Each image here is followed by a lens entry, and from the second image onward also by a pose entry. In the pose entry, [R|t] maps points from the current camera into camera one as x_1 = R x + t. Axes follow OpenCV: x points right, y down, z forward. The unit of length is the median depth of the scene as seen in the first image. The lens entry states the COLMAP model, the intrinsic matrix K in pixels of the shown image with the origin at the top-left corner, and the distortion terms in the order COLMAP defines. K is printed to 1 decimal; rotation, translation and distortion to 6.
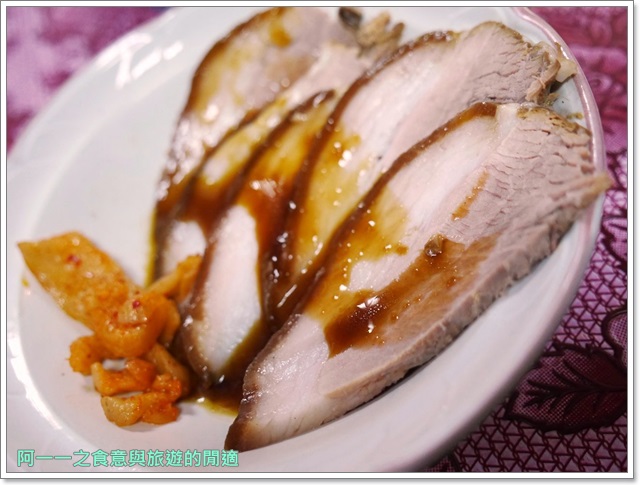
lens RADIAL K [[753.8, 0, 320.0], [0, 753.8, 242.5], [0, 0, 1]] dist [-0.111360, -0.015697]
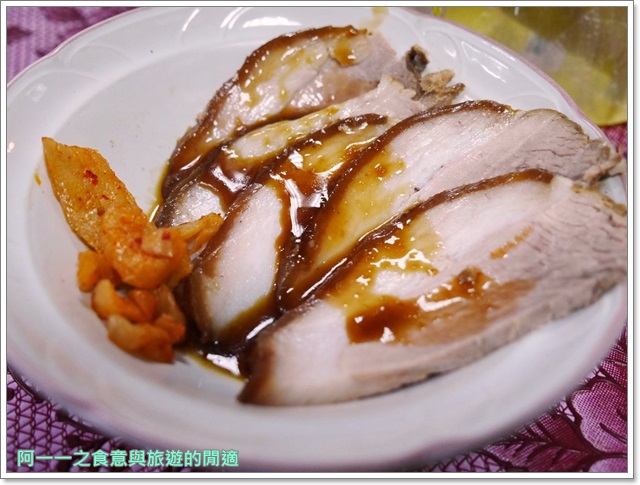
lens RADIAL K [[753.8, 0, 320.0], [0, 753.8, 242.5], [0, 0, 1]] dist [-0.111360, -0.015697]
pose [[0.909679, 0.339341, 0.239441, -0.309318], [-0.306185, 0.937495, -0.165390, 0.199382], [-0.280599, 0.077138, 0.956720, 0.017562]]
